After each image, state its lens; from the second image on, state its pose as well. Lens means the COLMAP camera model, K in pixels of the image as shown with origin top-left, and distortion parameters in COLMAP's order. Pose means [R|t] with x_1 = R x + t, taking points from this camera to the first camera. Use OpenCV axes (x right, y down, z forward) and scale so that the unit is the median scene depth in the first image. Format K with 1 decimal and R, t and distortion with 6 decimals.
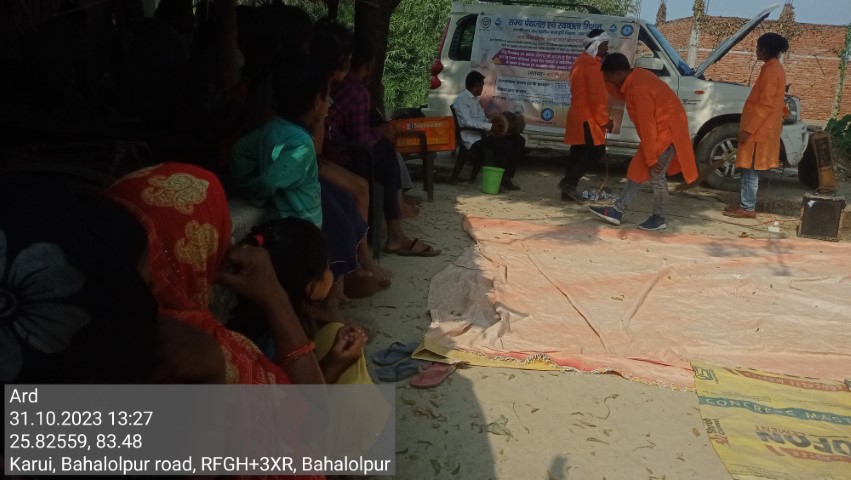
lens RADIAL K [[641.3, 0, 437.6], [0, 641.3, 242.5], [0, 0, 1]] dist [-0.000262, 0.001898]
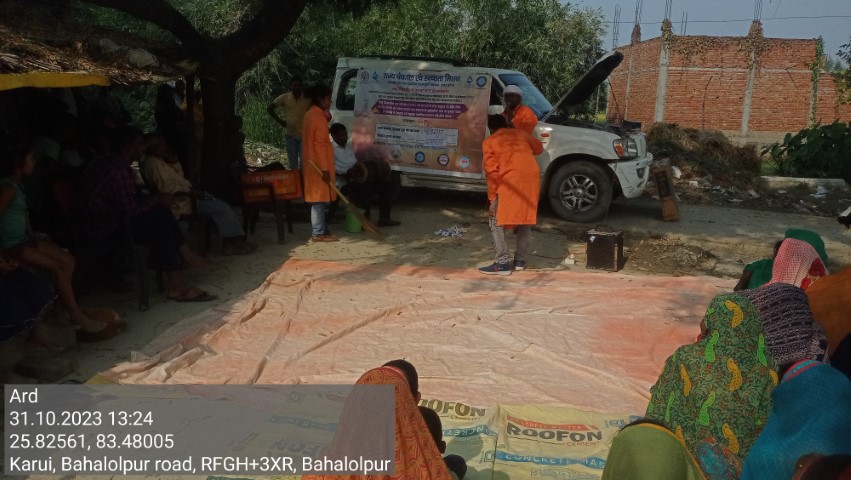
lens RADIAL K [[635.4, 0, 436.2], [0, 635.4, 236.3], [0, 0, 1]] dist [0.069703, -0.081928]
pose [[0.998955, -0.028932, -0.035372, 0.241024], [0.027624, 0.998936, -0.036940, -0.021882], [0.036403, 0.035924, 0.998691, -0.098922]]
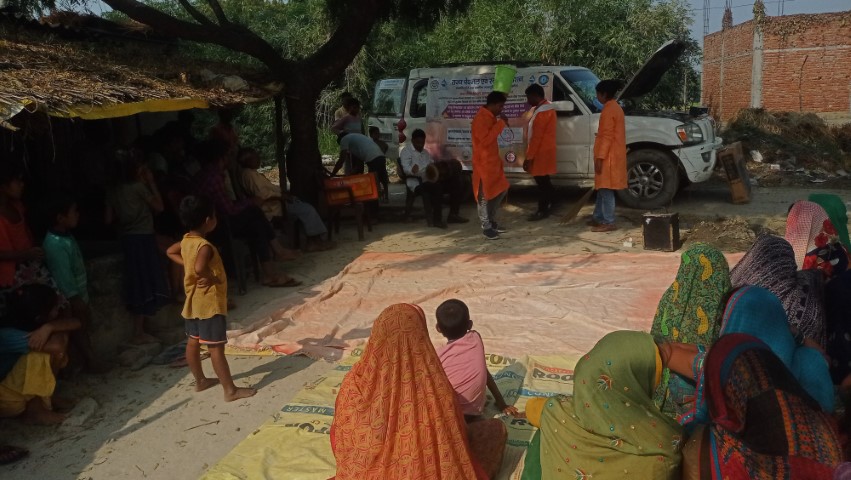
lens RADIAL K [[638.1, 0, 435.9], [0, 638.1, 239.1], [0, 0, 1]] dist [0.033678, -0.030682]
pose [[0.980016, -0.073107, -0.184996, 0.288901], [0.064681, 0.996592, -0.051185, 0.005120], [0.188107, 0.038197, 0.981405, -0.164108]]
